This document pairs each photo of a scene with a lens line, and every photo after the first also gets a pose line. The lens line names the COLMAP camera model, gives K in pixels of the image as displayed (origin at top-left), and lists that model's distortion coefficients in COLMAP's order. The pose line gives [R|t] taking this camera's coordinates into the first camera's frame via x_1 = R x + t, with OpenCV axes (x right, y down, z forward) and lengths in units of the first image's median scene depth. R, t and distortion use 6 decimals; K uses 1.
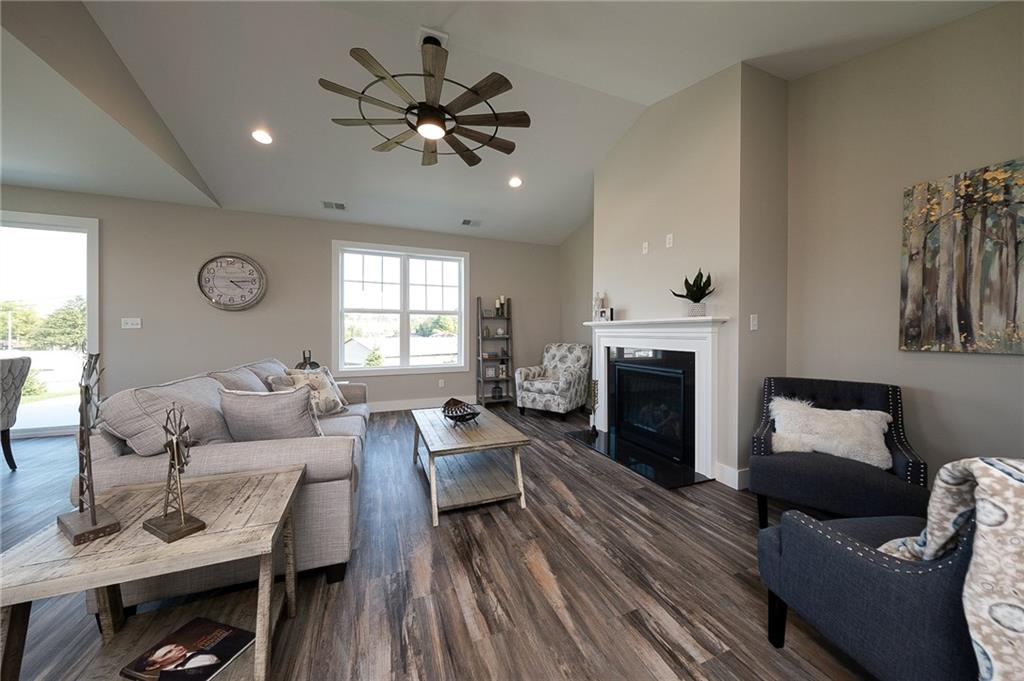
lens RADIAL K [[335.7, 0, 509.5], [0, 335.7, 333.3], [0, 0, 1]] dist [-0.000227, -0.000040]
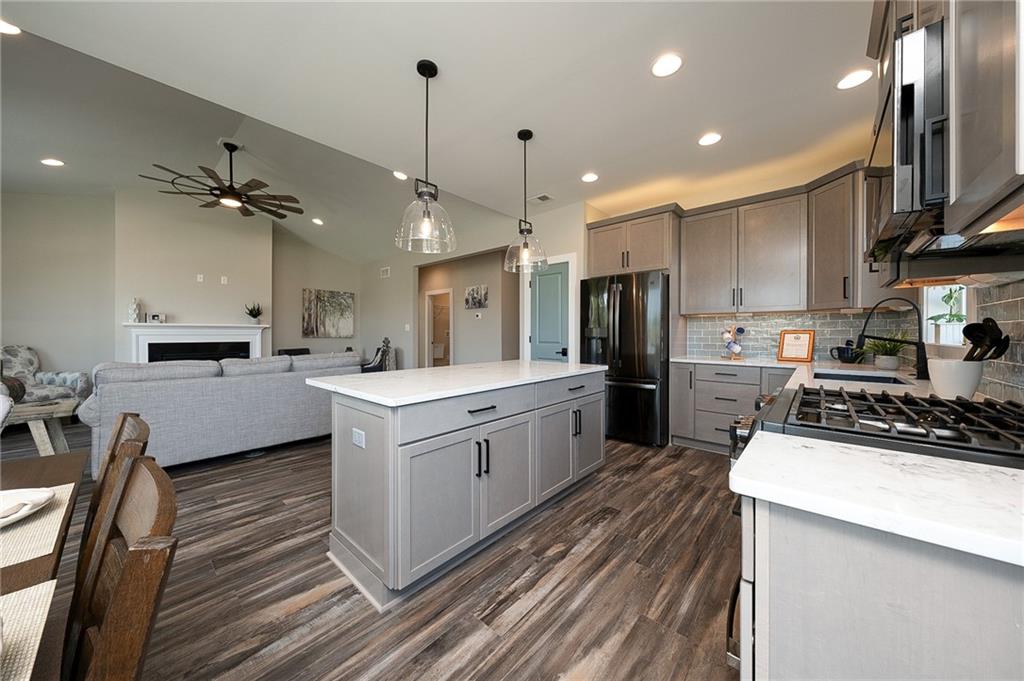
lens RADIAL K [[380.6, 0, 513.1], [0, 380.6, 335.6], [0, 0, 1]] dist [0.001351, 0.000021]
pose [[-0.410234, -0.009609, 0.911930, -2.402097], [-0.003121, 0.999953, 0.009132, -0.008055], [-0.911975, 0.000900, -0.410245, 0.521409]]
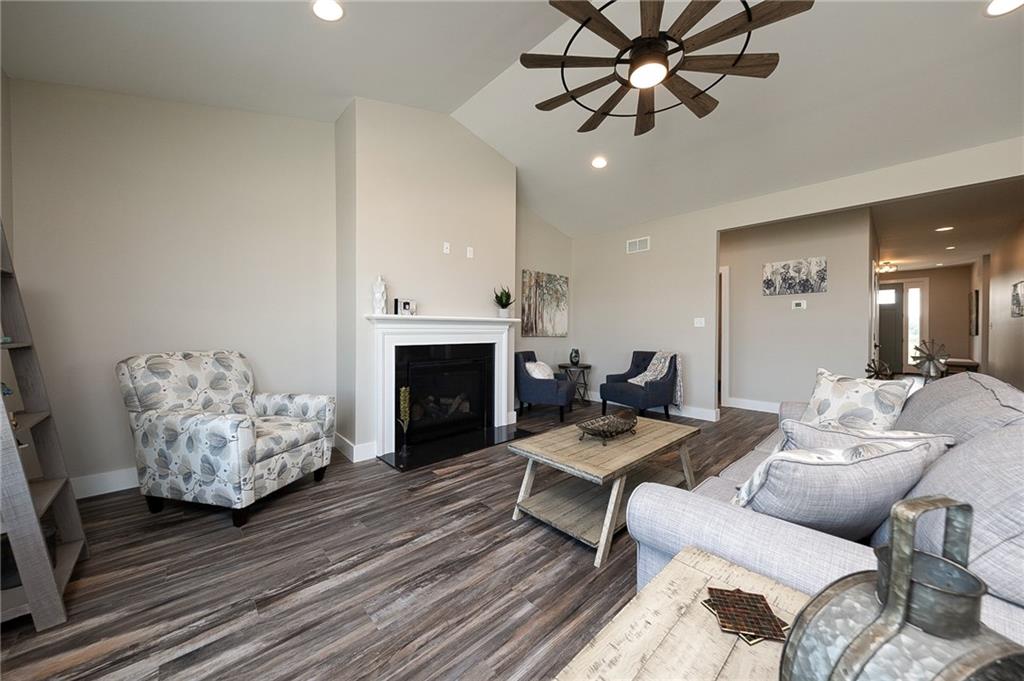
lens RADIAL K [[355.8, 0, 490.7], [0, 355.8, 334.8], [0, 0, 1]] dist [0.000541, -0.000041]
pose [[-0.328148, -0.016535, 0.944482, -0.912256], [-0.002475, 0.999858, 0.016644, -0.002707], [-0.944623, 0.003124, -0.328143, 1.625295]]
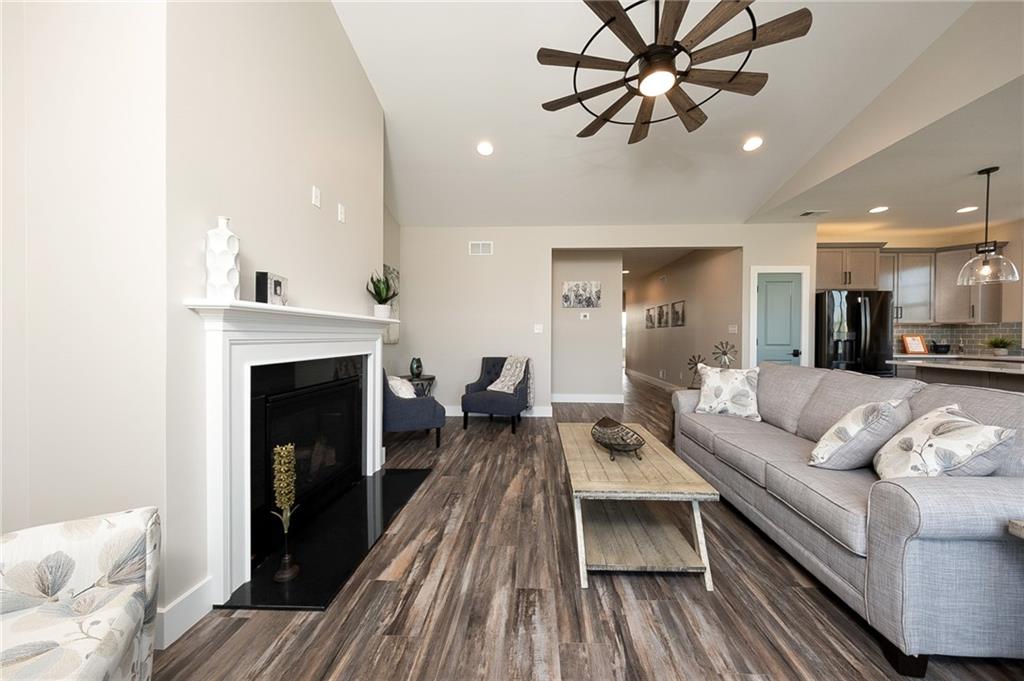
lens RADIAL K [[368.7, 0, 512.0], [0, 368.7, 340.5], [0, 0, 1]] dist [-0.001651, -0.000150]
pose [[-0.914599, -0.010009, 0.404238, -0.275083], [-0.005582, 0.999911, 0.012130, 0.002709], [-0.404323, 0.008837, -0.914574, 1.949261]]
